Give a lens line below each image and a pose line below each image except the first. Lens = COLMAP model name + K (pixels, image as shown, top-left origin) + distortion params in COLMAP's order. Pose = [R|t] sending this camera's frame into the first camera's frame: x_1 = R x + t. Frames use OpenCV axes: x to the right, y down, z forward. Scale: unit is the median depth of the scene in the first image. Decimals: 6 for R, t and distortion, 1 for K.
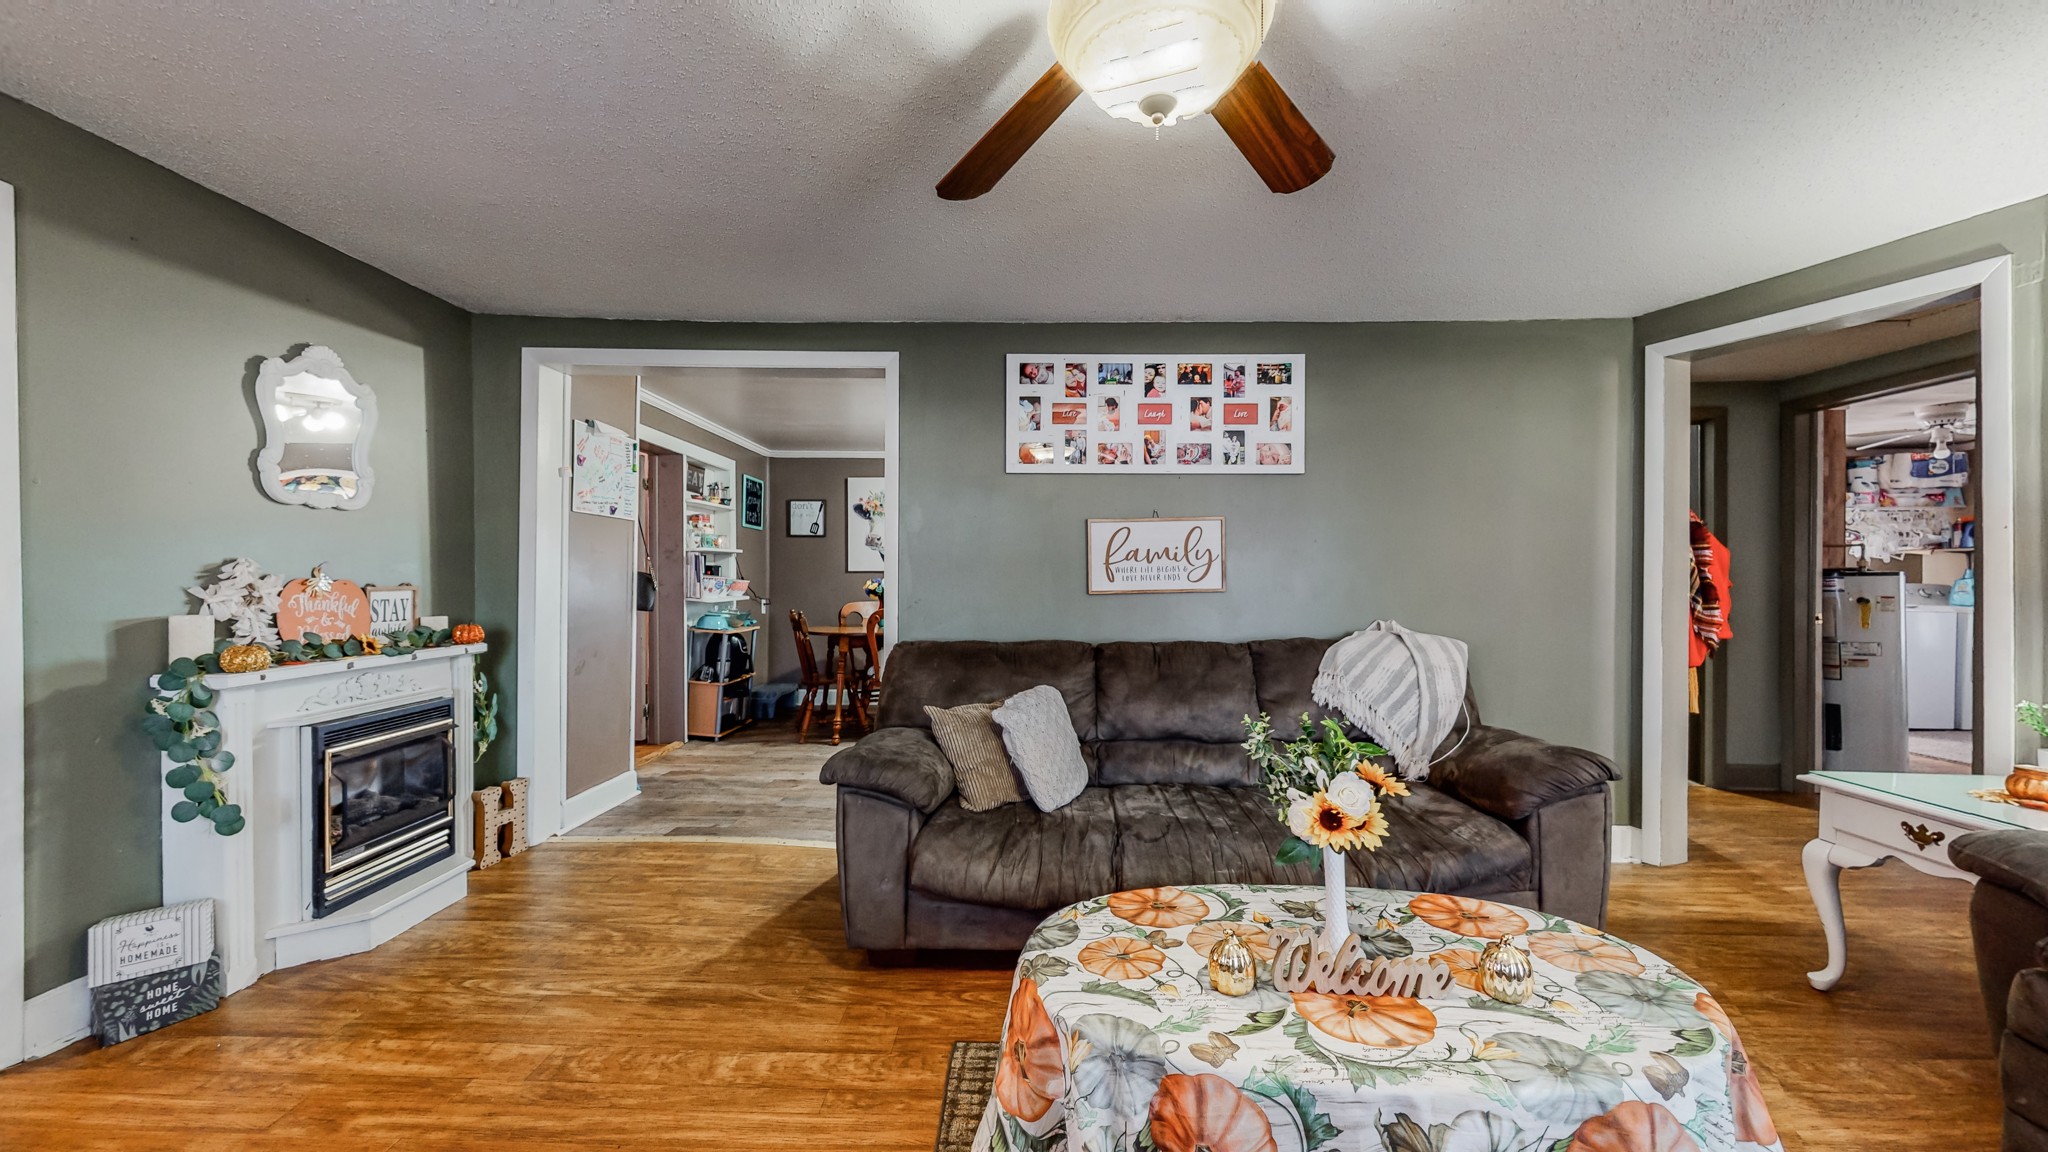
lens RADIAL K [[751.1, 0, 1023.0], [0, 751.1, 579.4], [0, 0, 1]] dist [0.001021, 0.000014]
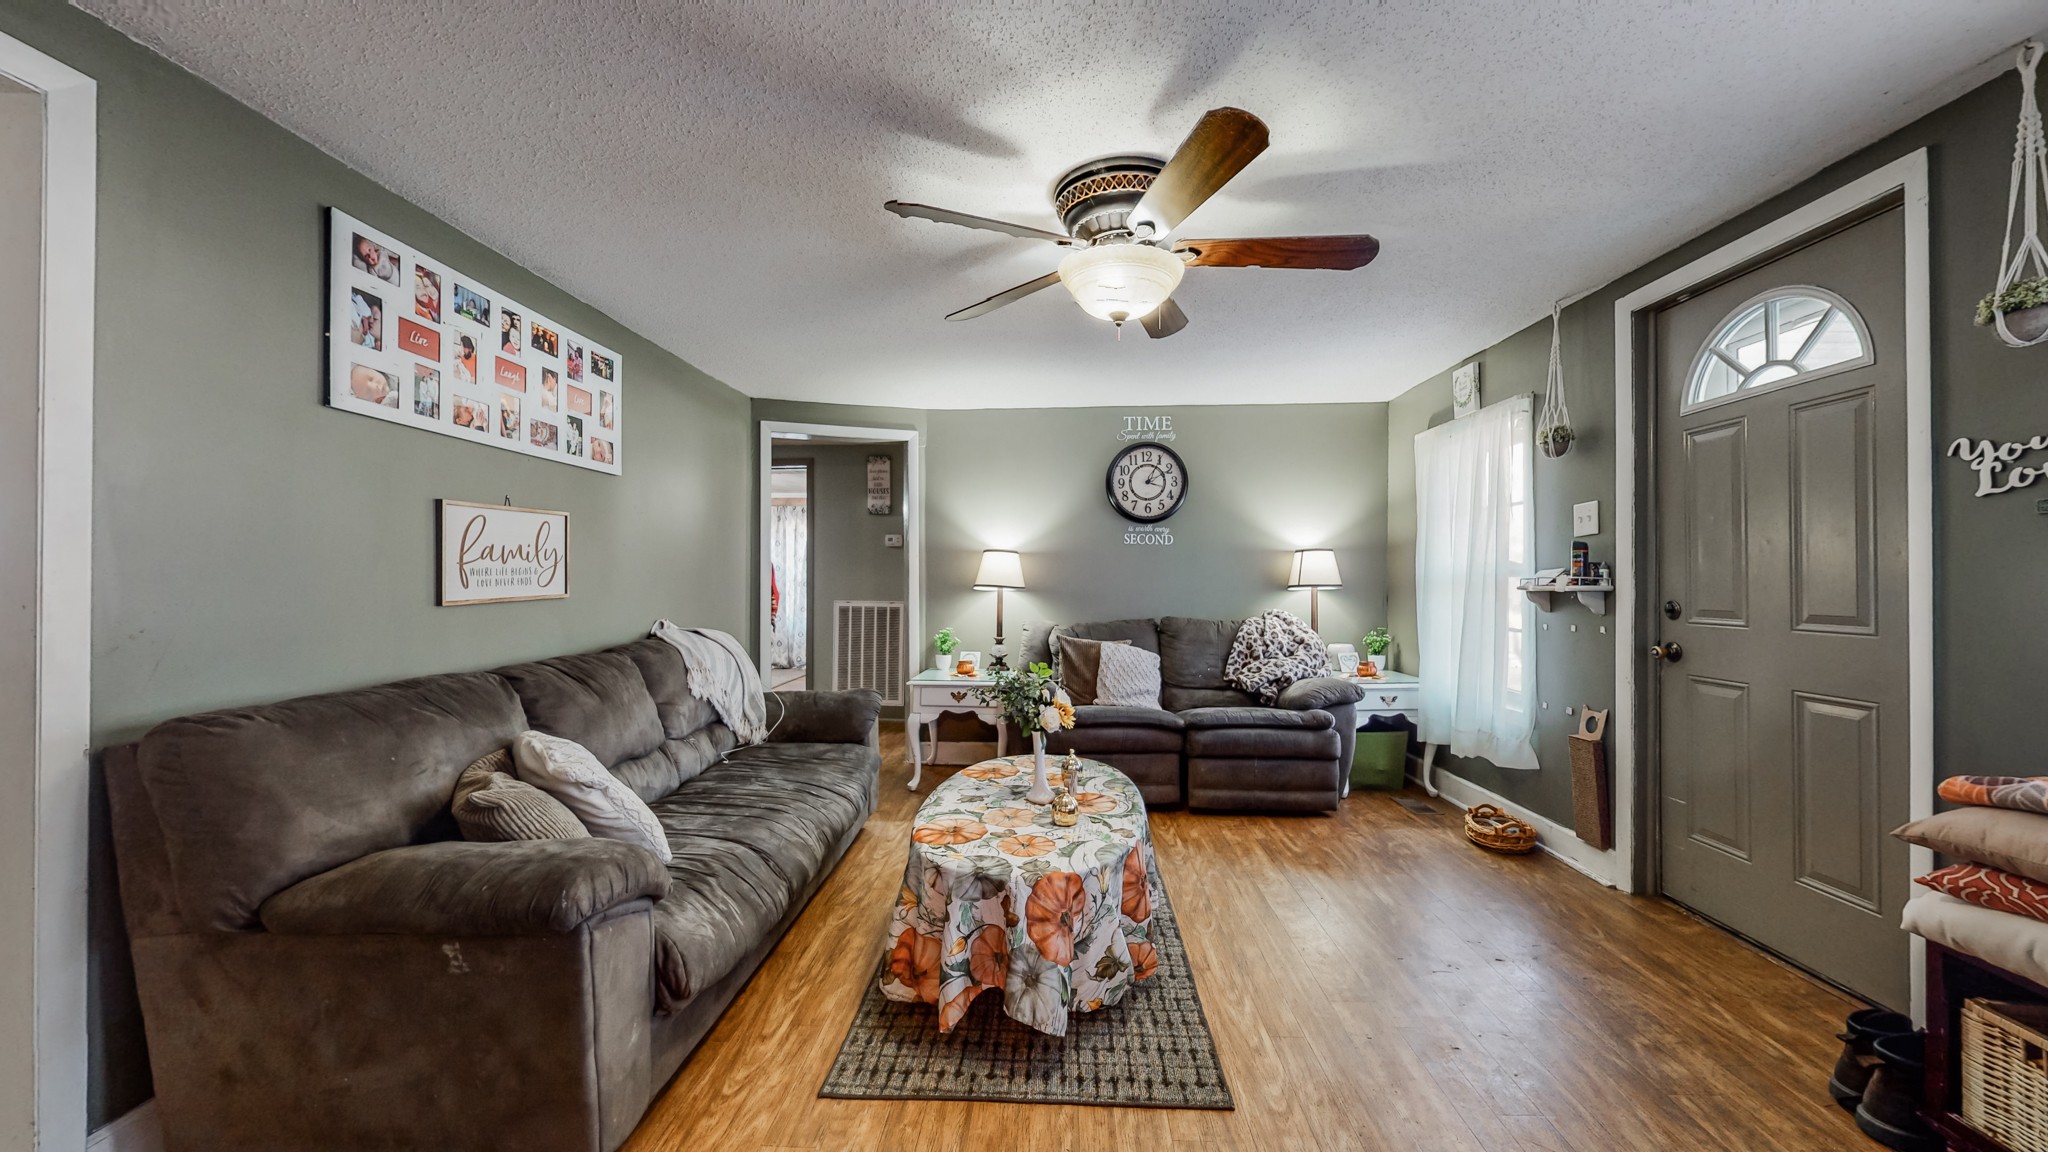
lens RADIAL K [[751.1, 0, 1026.5], [0, 751.1, 577.4], [0, 0, 1]] dist [0.001021, 0.000014]
pose [[0.029837, -0.000532, 0.999555, -0.598498], [0.001928, 0.999998, 0.000475, -0.006556], [-0.999553, 0.001913, 0.029838, 0.435195]]
